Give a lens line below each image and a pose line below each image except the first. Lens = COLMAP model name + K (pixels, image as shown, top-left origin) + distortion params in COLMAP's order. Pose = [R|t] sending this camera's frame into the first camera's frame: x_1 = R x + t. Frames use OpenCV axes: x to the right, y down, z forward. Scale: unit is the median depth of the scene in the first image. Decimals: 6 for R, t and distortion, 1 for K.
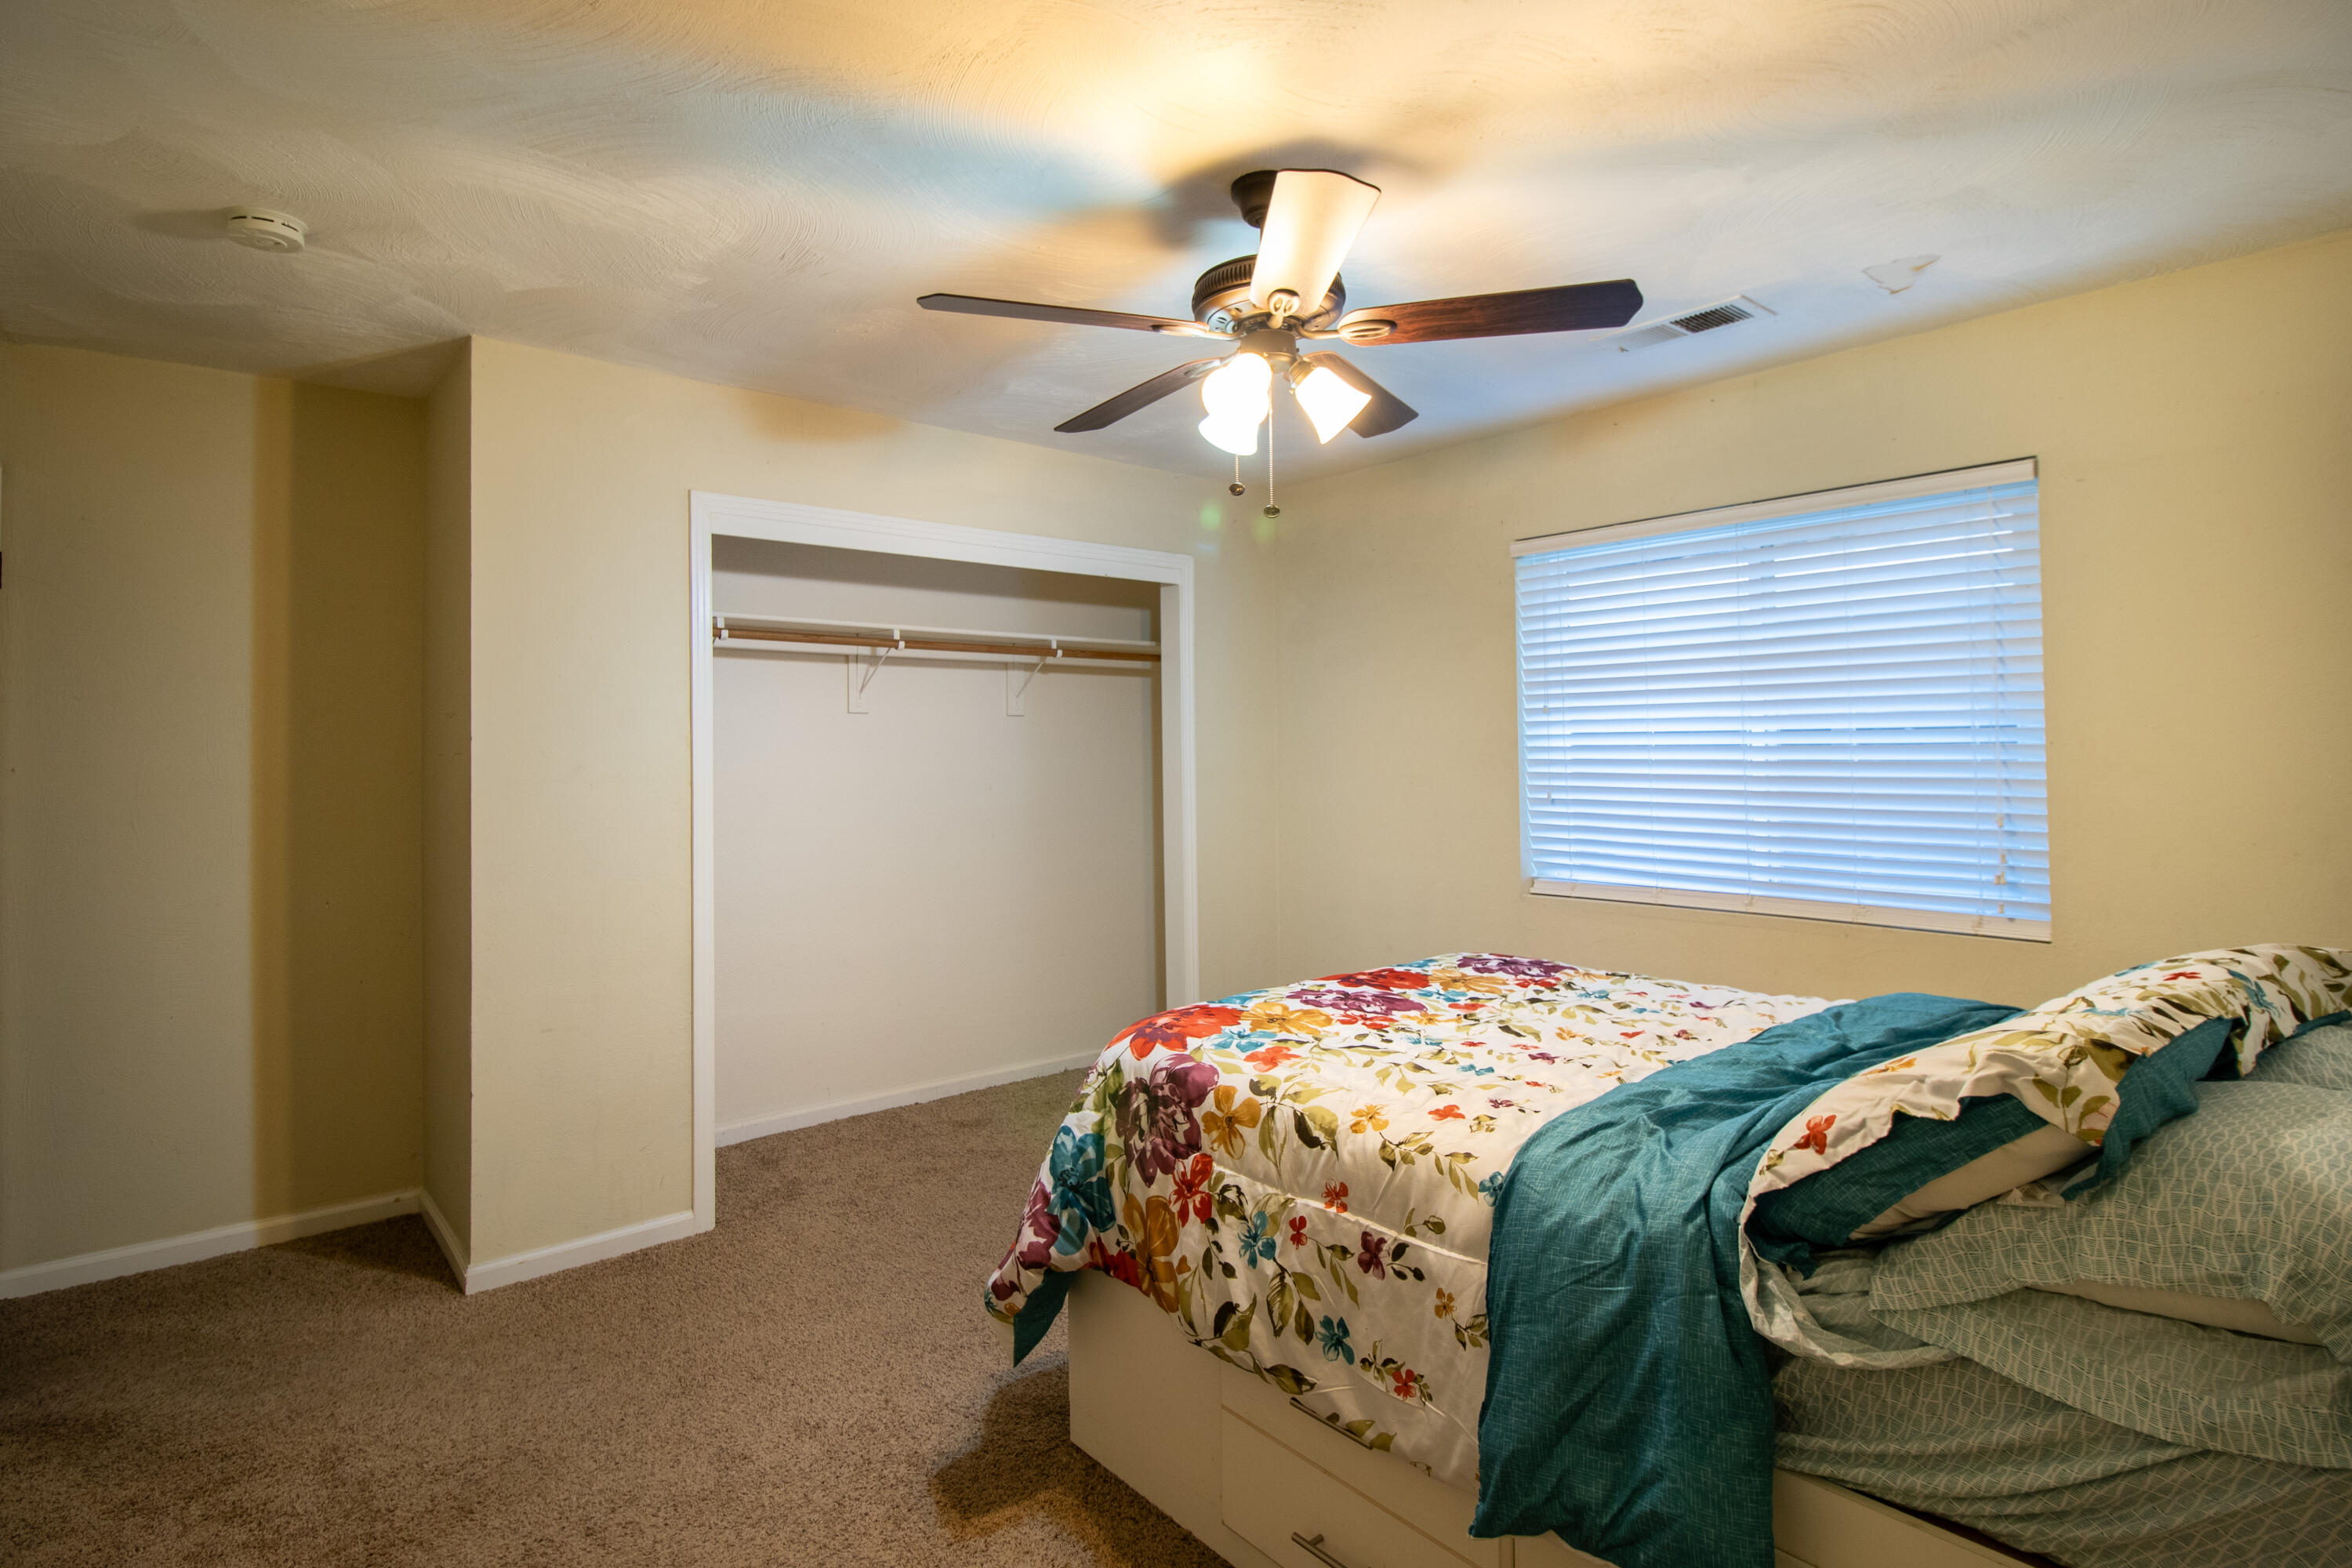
lens RADIAL K [[1112.3, 0, 1178.2], [0, 1112.3, 716.5], [0, 0, 1]] dist [0.000467, -0.000014]
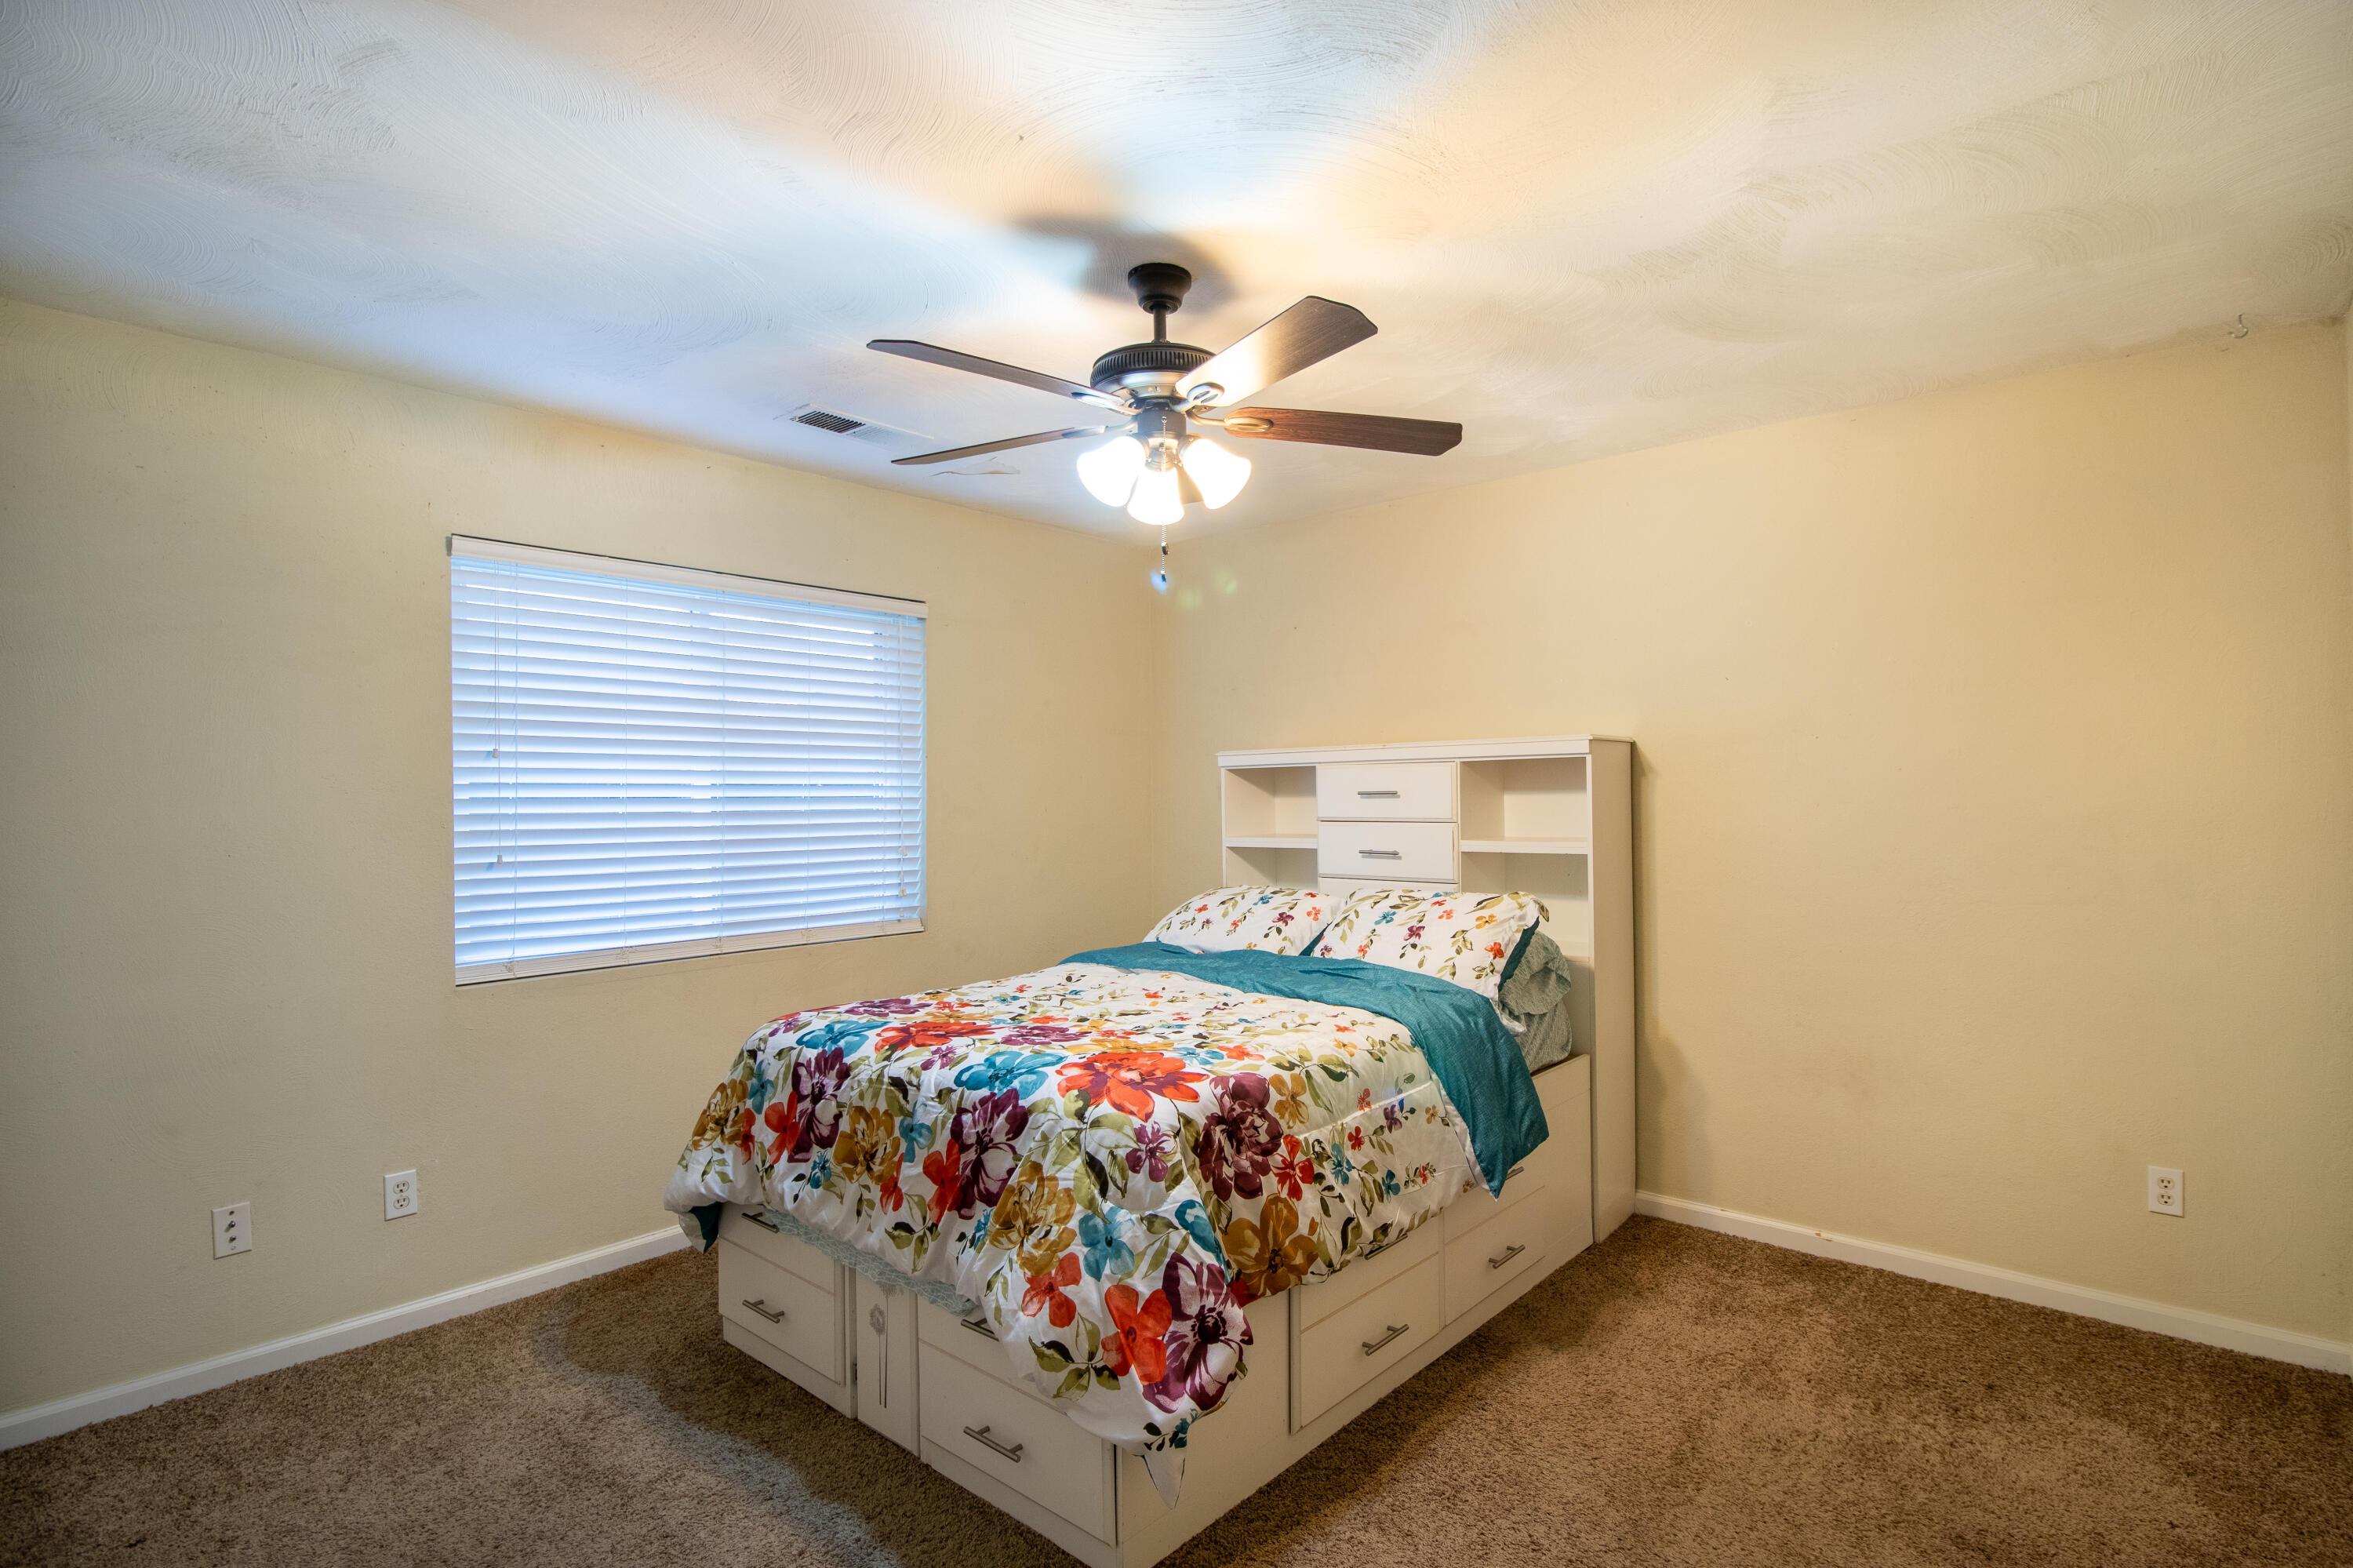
lens RADIAL K [[1176.9, 0, 1166.0], [0, 1176.9, 764.0], [0, 0, 1]] dist [0.001761, -0.012425]
pose [[-0.117734, 0.037163, 0.992350, -1.203232], [-0.020961, 0.998984, -0.039898, 0.053080], [-0.992824, -0.025498, -0.116835, 1.274529]]
